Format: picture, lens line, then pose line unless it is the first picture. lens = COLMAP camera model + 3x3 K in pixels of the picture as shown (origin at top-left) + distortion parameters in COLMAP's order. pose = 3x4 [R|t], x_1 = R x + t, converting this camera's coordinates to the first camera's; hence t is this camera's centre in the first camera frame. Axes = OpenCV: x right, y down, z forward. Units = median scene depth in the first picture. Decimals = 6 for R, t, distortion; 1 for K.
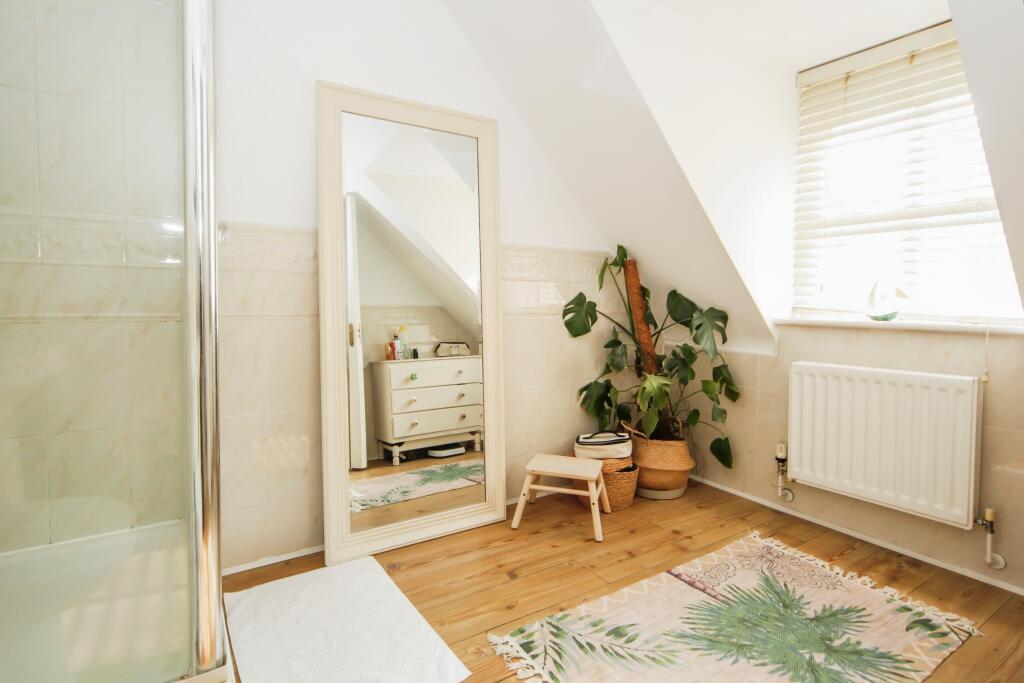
lens RADIAL K [[531.5, 0, 510.6], [0, 531.5, 305.6], [0, 0, 1]] dist [-0.001506, 0.018527]
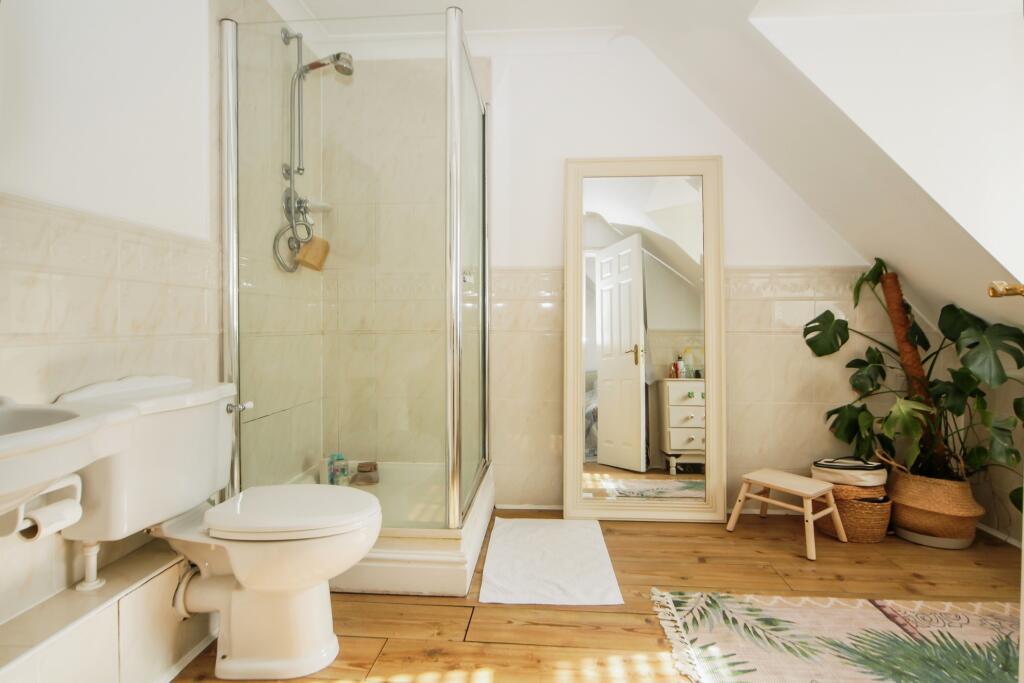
lens RADIAL K [[531.5, 0, 510.6], [0, 531.5, 305.6], [0, 0, 1]] dist [-0.001506, 0.018527]
pose [[0.794143, -0.033394, -0.606812, 0.291568], [-0.002149, 0.998329, -0.057753, 0.026494], [0.607727, 0.047169, 0.792744, -0.125475]]
